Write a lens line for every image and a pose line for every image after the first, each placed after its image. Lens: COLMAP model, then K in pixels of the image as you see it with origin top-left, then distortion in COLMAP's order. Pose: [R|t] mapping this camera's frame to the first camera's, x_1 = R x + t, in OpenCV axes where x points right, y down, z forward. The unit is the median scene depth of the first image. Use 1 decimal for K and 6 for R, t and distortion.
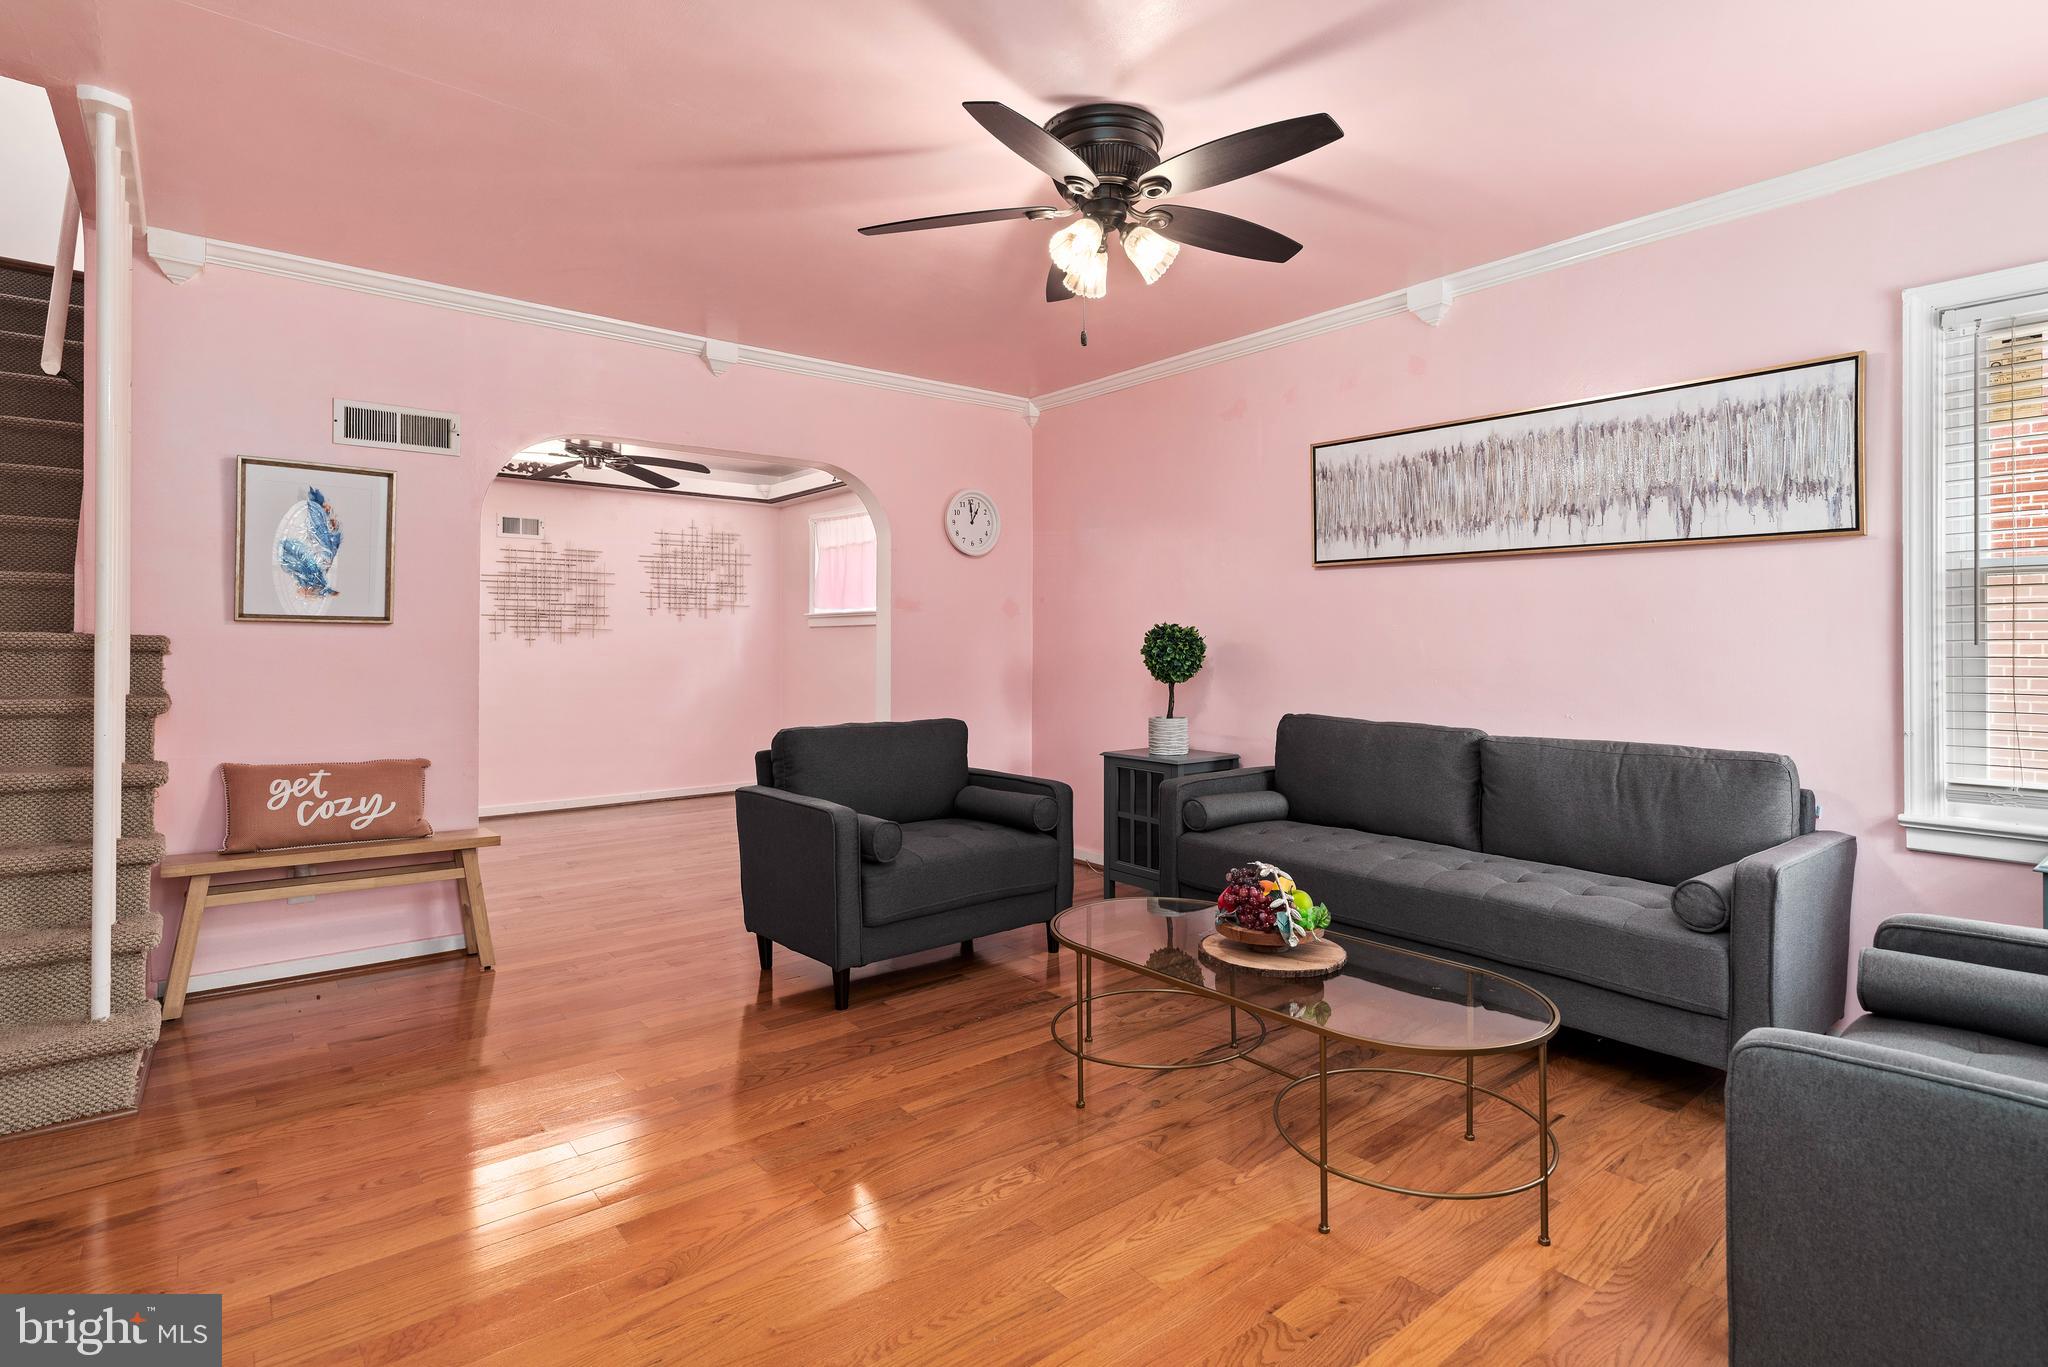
lens RADIAL K [[1009.9, 0, 1058.6], [0, 1009.9, 632.1], [0, 0, 1]] dist [0.001002, 0.000303]
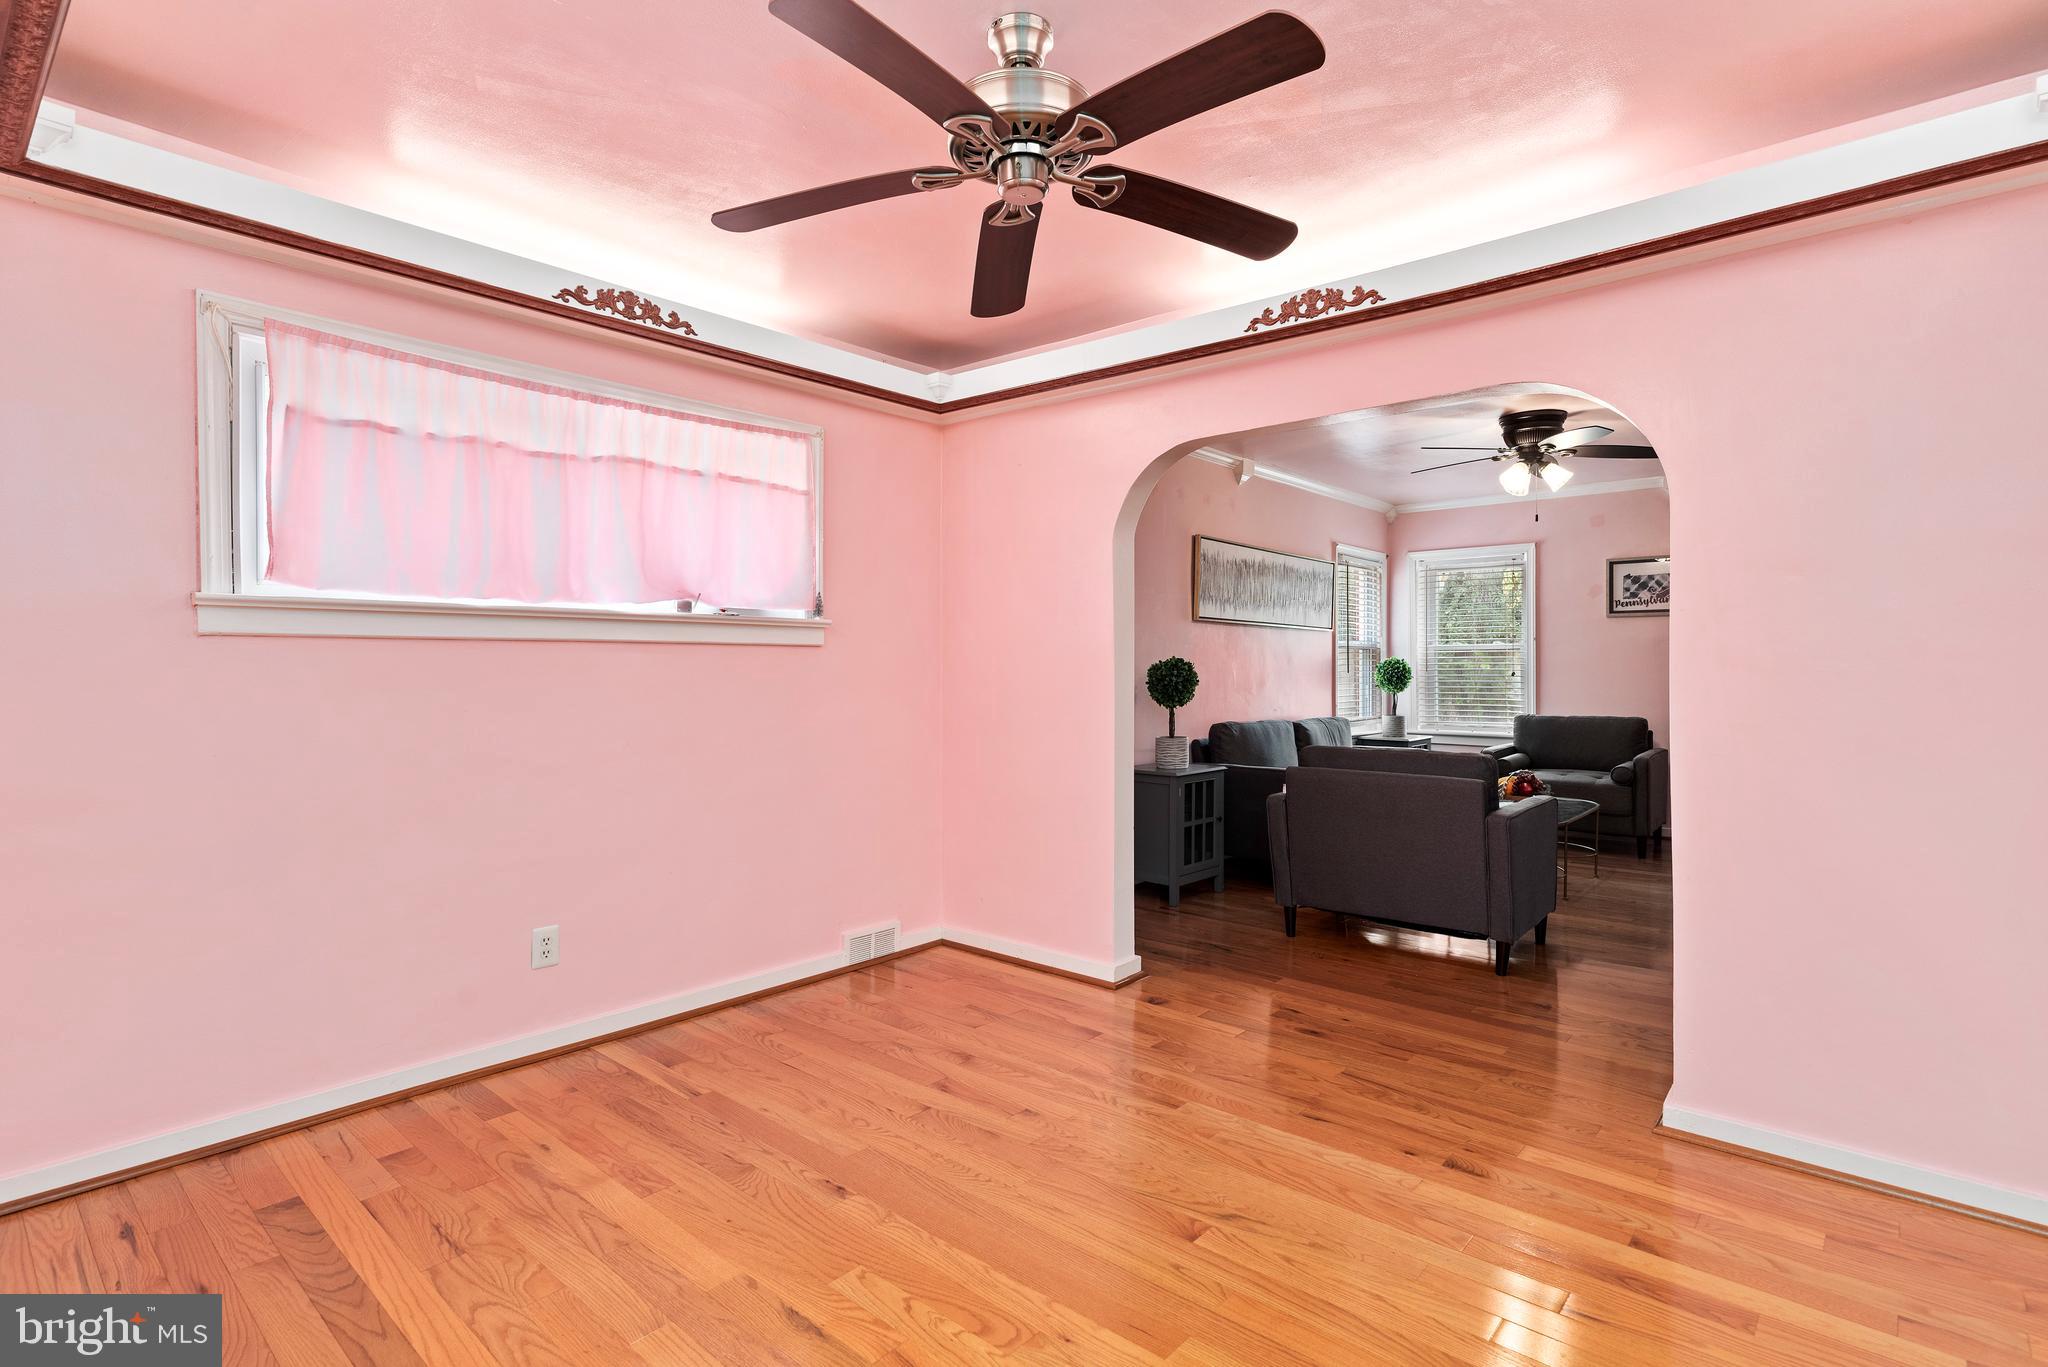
lens RADIAL K [[999.1, 0, 1044.0], [0, 999.1, 678.1], [0, 0, 1]] dist [0.000327, -0.000082]
pose [[-0.157188, -0.009742, 0.987521, -1.211846], [-0.006459, 0.999940, 0.008837, 0.006847], [-0.987548, -0.004990, -0.157241, 1.565281]]
